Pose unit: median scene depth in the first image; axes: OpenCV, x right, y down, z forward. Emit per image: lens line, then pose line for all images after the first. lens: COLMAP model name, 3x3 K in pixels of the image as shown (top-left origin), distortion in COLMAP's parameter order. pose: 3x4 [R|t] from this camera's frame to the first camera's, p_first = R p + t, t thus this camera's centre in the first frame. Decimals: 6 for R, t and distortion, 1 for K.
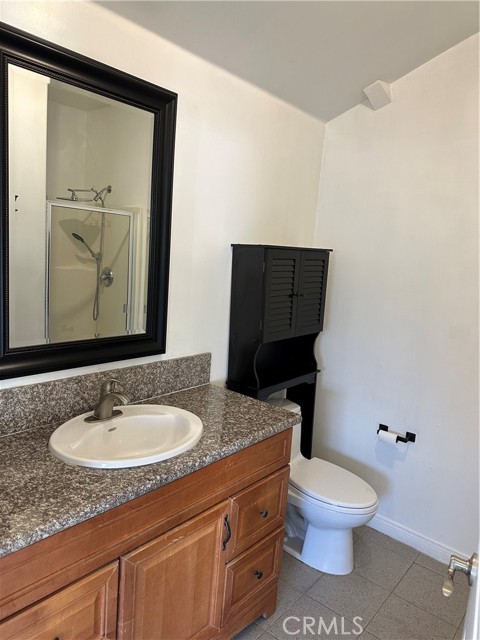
lens RADIAL K [[457.4, 0, 240.0], [0, 457.4, 320.0], [0, 0, 1]] dist [0.147207, -0.228122]
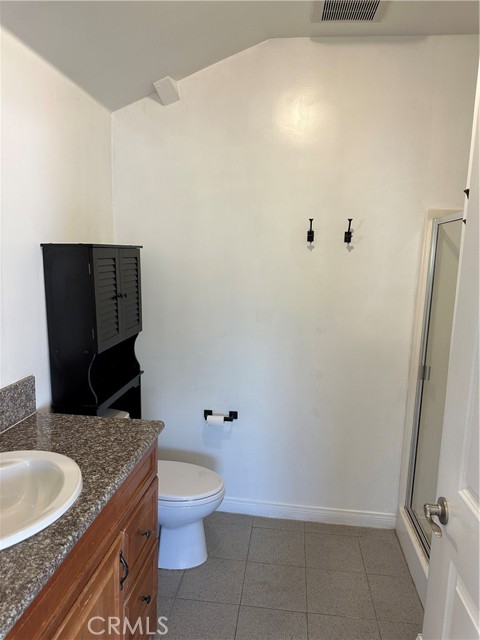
lens RADIAL K [[457.4, 0, 240.0], [0, 457.4, 320.0], [0, 0, 1]] dist [0.147207, -0.228122]
pose [[0.835969, -0.126806, 0.533926, -0.193690], [0.115903, 0.991787, 0.054077, -0.031513], [-0.536398, 0.016677, 0.843800, 0.085524]]
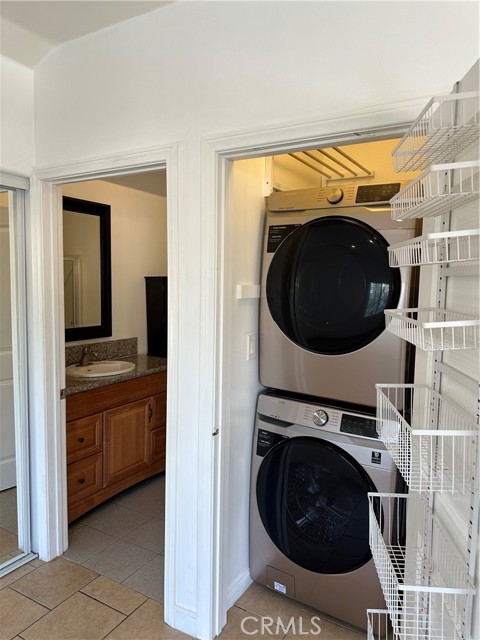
lens RADIAL K [[457.4, 0, 240.0], [0, 457.4, 320.0], [0, 0, 1]] dist [0.147207, -0.228122]
pose [[0.984548, -0.070679, 0.160219, 0.049992], [0.080038, 0.995396, -0.052726, 0.134059], [-0.155755, 0.064735, 0.985672, -0.861098]]
